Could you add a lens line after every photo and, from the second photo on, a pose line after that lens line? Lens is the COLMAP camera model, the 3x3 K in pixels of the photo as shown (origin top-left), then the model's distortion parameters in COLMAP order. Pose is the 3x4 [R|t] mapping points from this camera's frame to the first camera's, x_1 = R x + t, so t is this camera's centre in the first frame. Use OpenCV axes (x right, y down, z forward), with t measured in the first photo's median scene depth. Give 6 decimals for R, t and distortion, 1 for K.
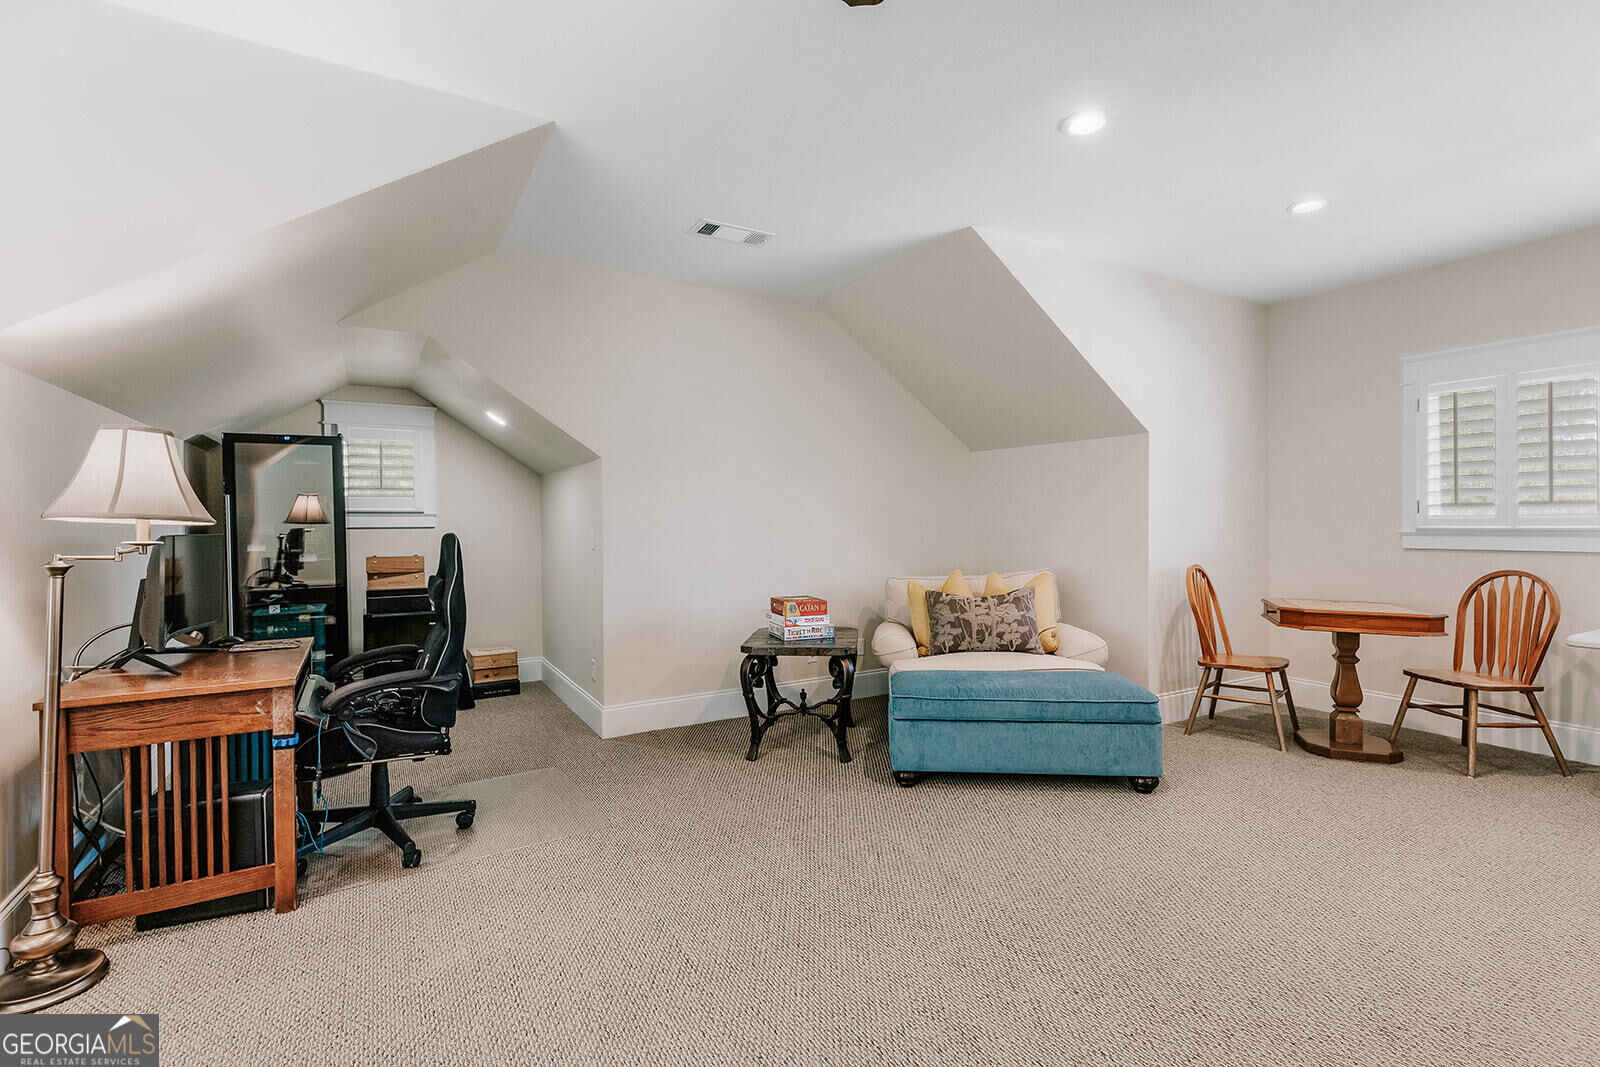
lens RADIAL K [[736.5, 0, 807.0], [0, 736.5, 530.9], [0, 0, 1]] dist [-0.000221, 0.000533]
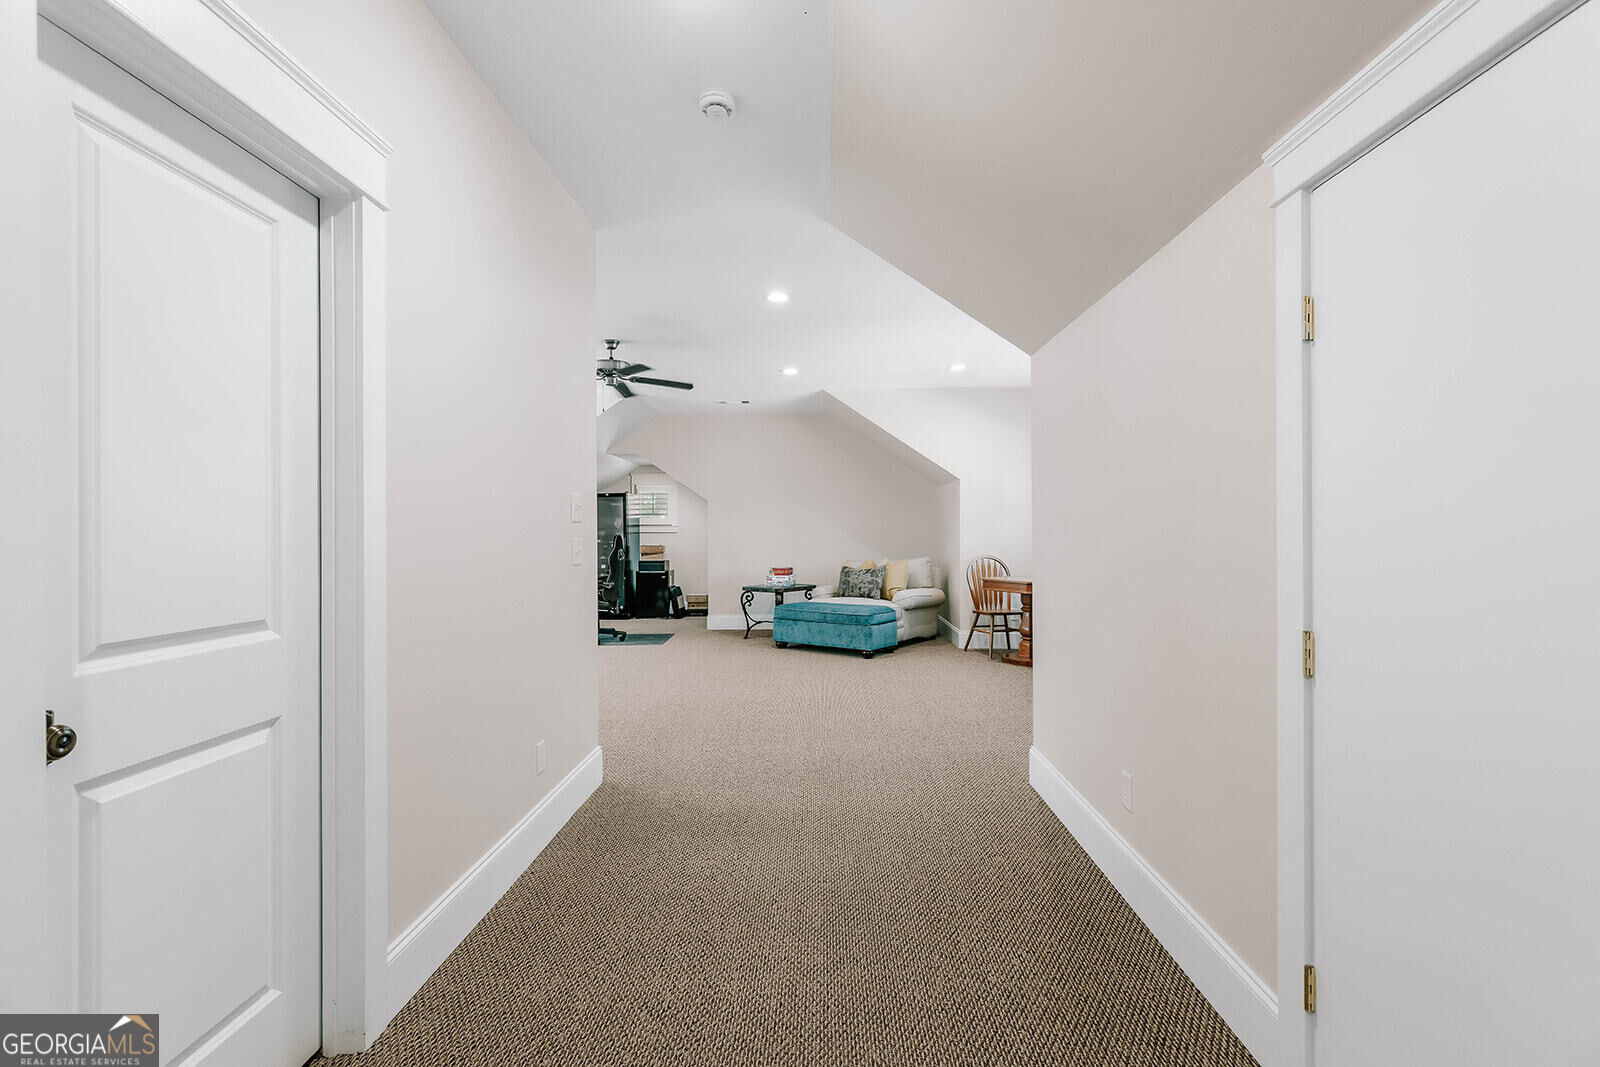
lens RADIAL K [[736.5, 0, 801.6], [0, 736.5, 532.5], [0, 0, 1]] dist [-0.000221, 0.000533]
pose [[0.843984, 0.002917, -0.536361, 1.159501], [-0.006505, 0.999967, -0.004797, 0.004348], [0.536329, 0.007538, 0.843975, -0.708339]]
